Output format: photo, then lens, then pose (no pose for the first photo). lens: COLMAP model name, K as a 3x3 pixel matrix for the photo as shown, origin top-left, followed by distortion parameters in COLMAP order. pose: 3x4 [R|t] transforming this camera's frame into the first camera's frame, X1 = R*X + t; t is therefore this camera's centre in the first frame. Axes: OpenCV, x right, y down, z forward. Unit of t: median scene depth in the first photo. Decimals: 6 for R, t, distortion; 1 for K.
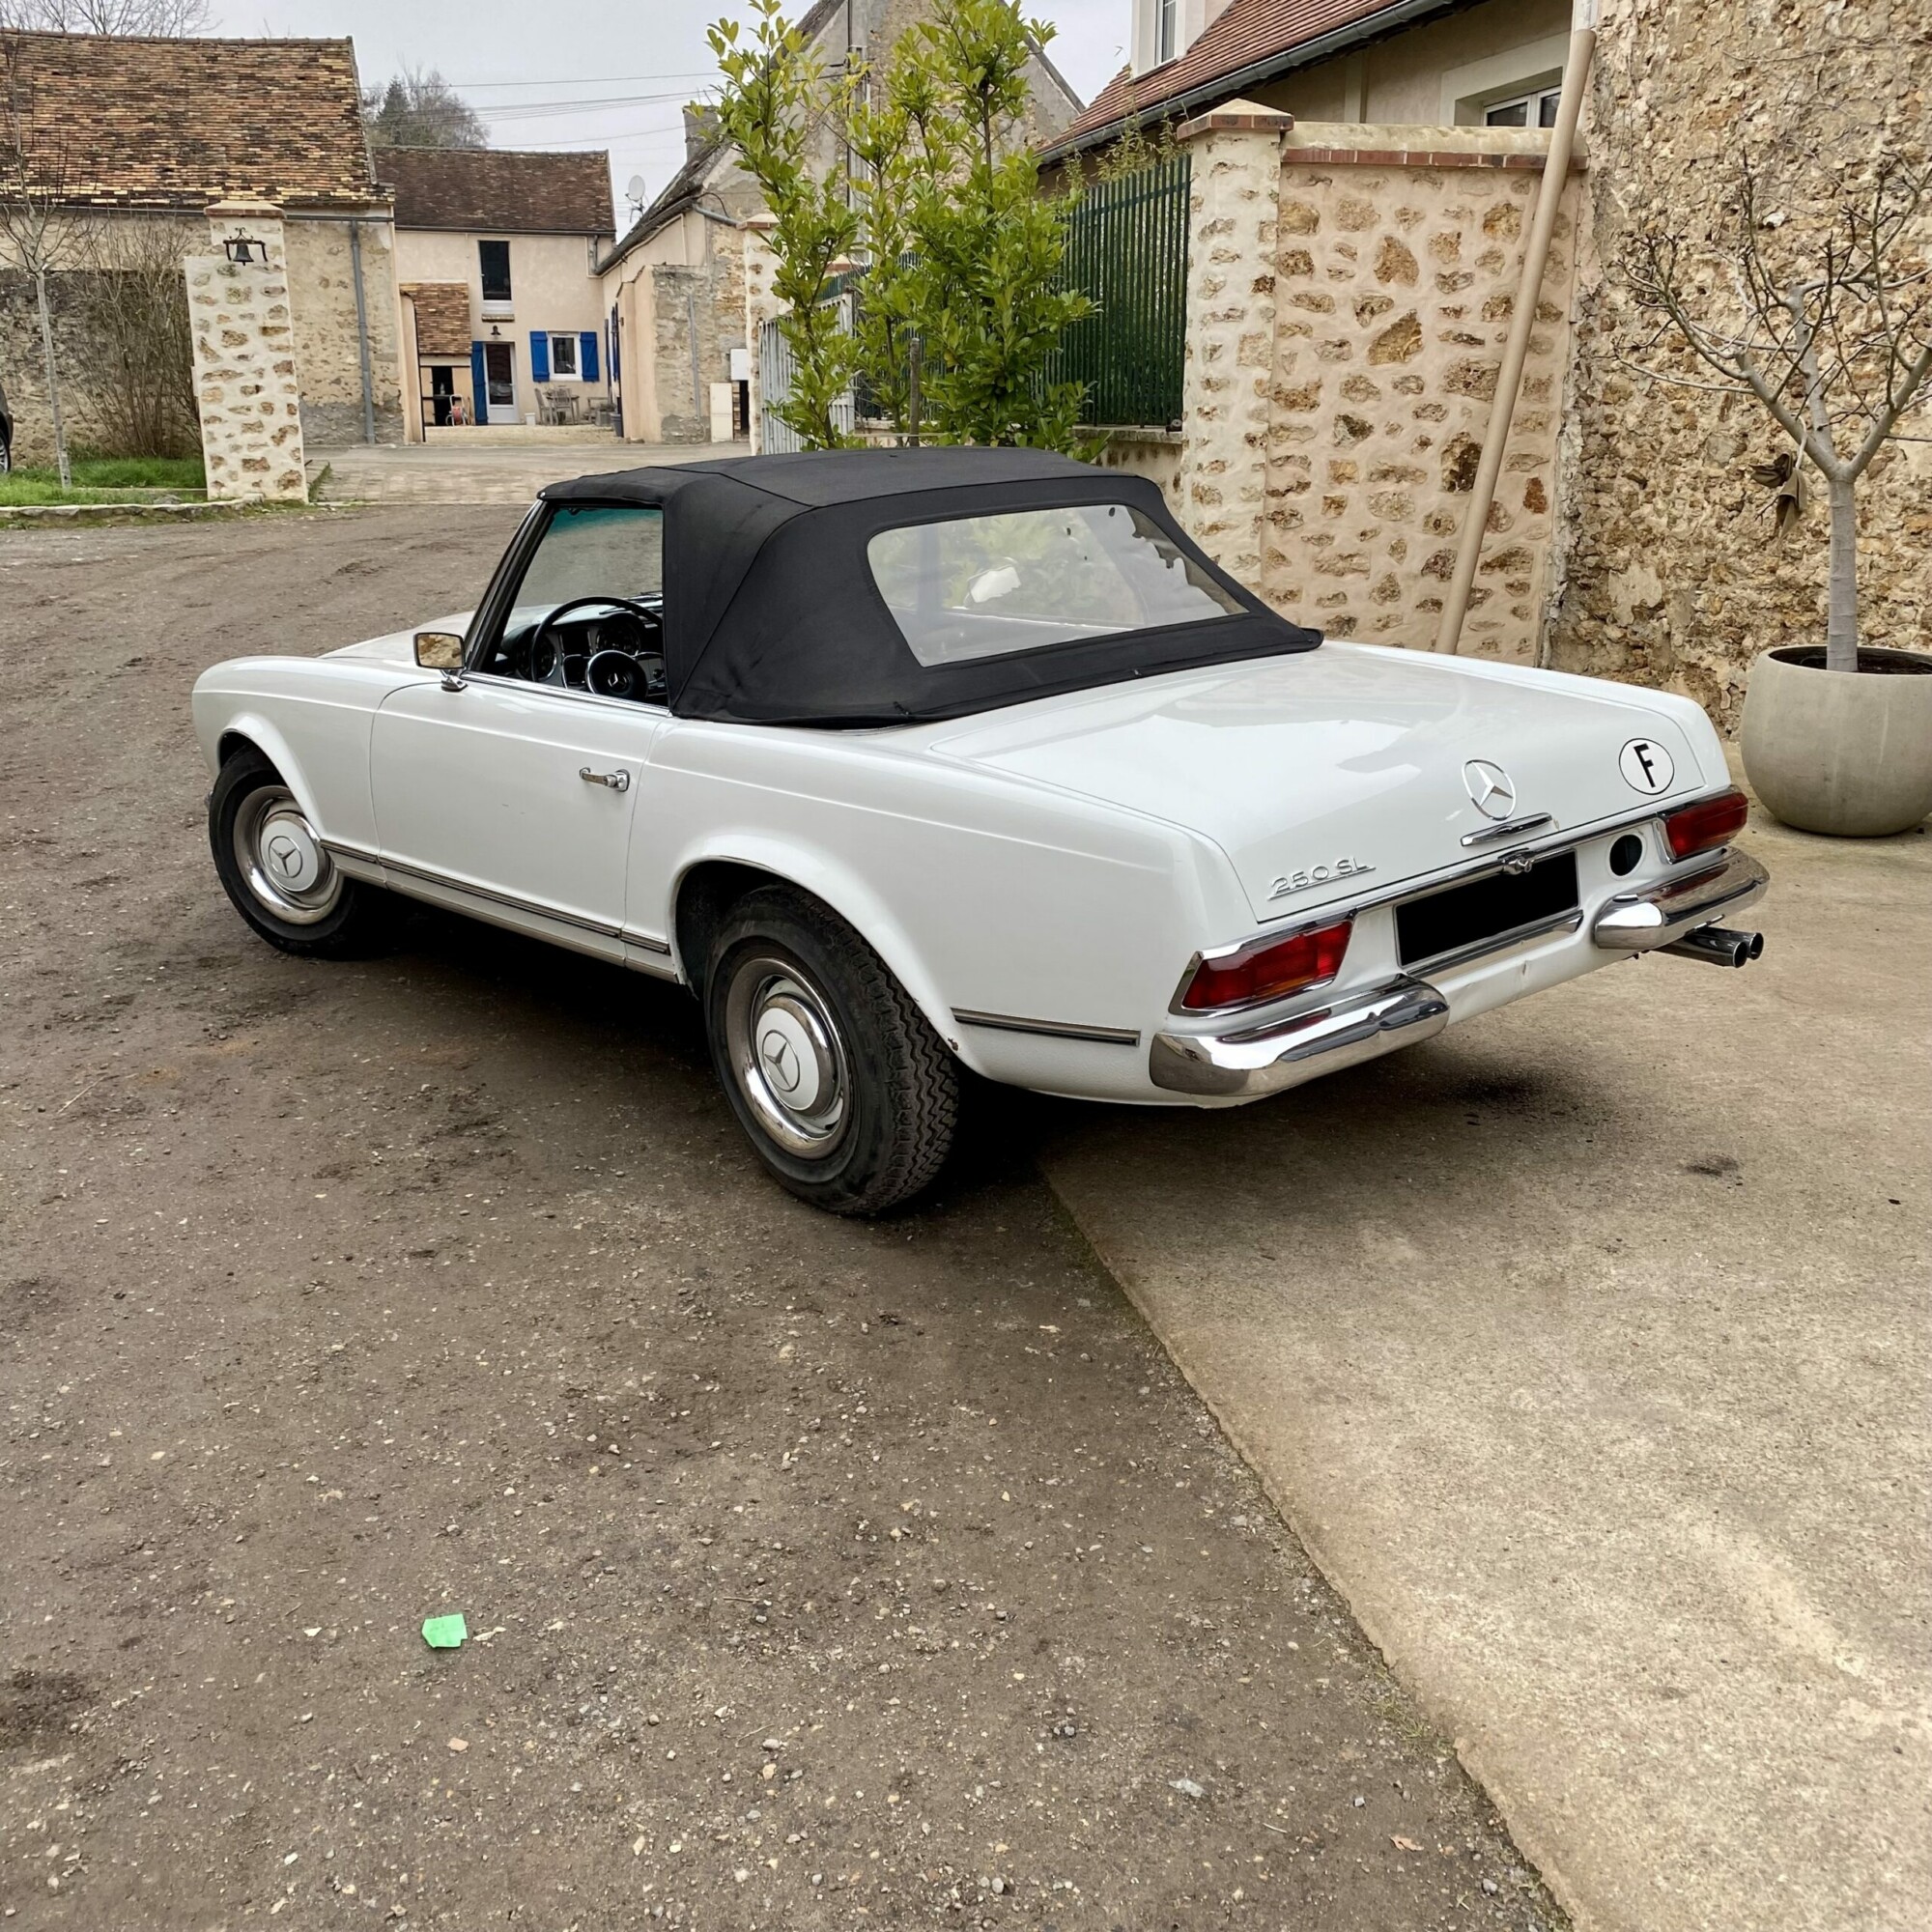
lens RADIAL K [[1897.0, 0, 966.0], [0, 1897.0, 966.0], [0, 0, 1]] dist [0.017119, -0.011474]
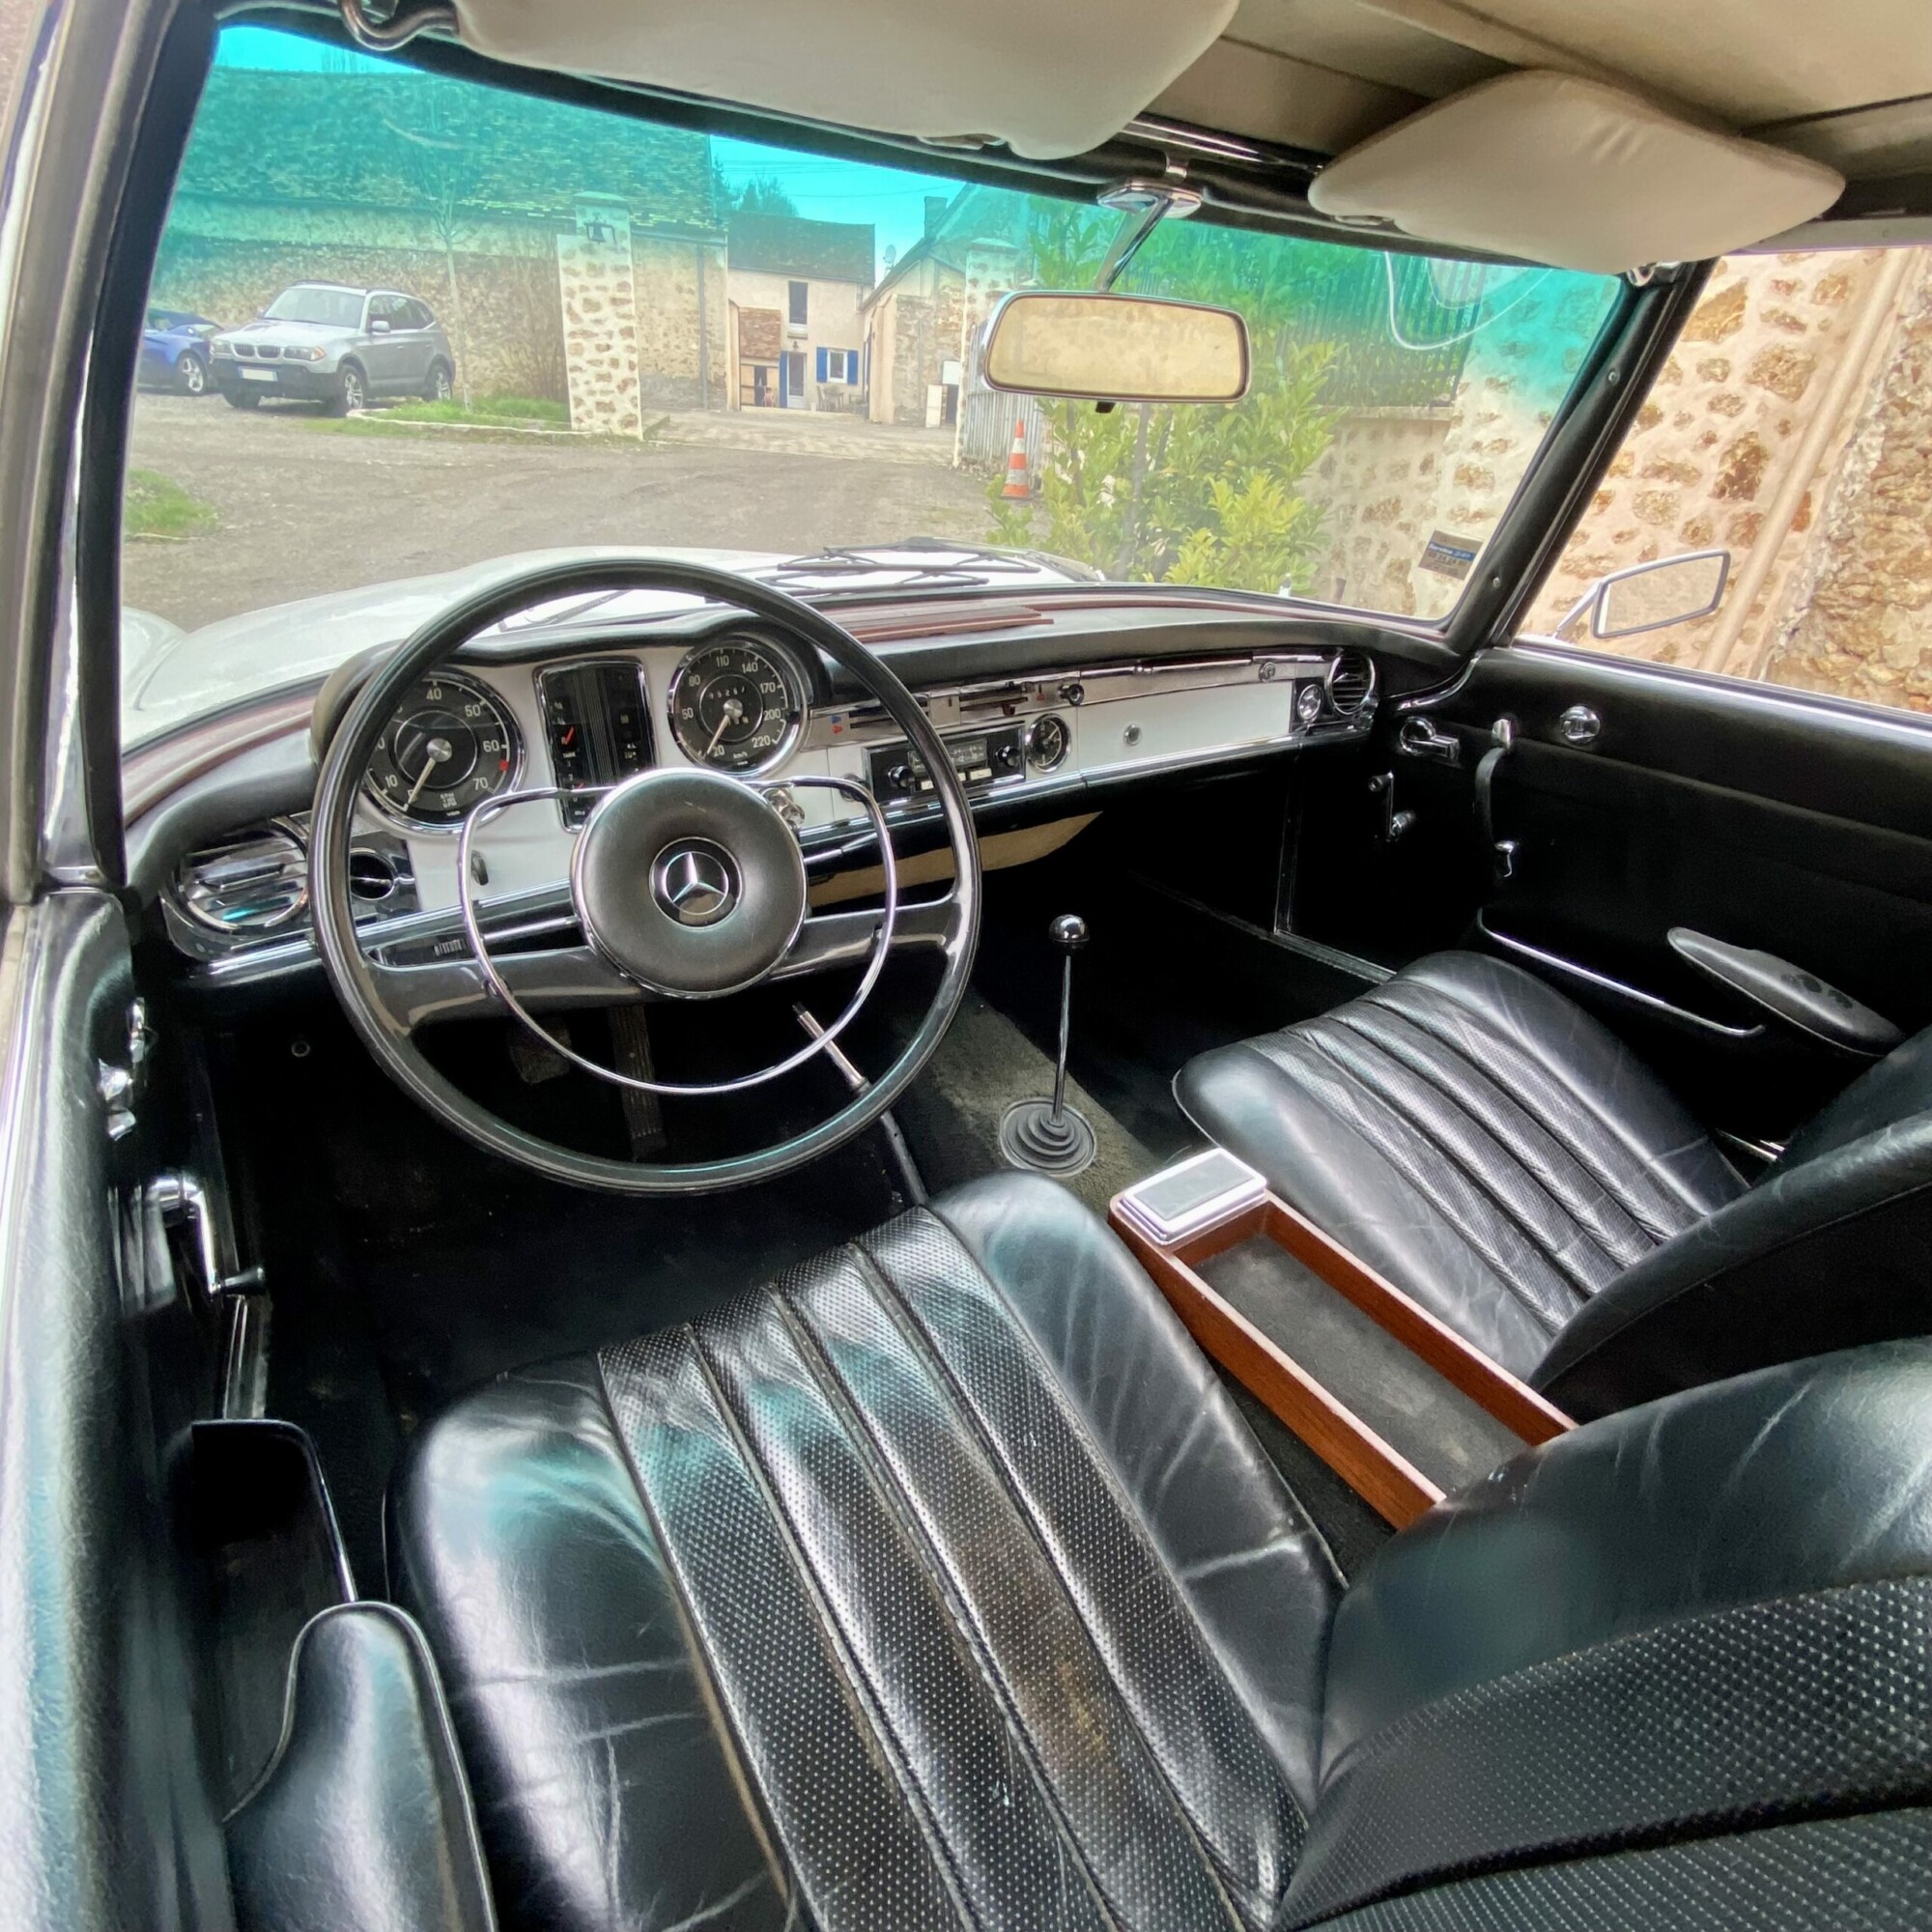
lens RADIAL K [[1009.7, 0, 966.0], [0, 1009.7, 966.0], [0, 0, 1]] dist [0.016674, -0.018128]
pose [[0.993083, 0.109252, -0.043019, -0.033506], [-0.098243, 0.973788, 0.205149, -0.042404], [0.064304, -0.199503, 0.977785, 0.207810]]
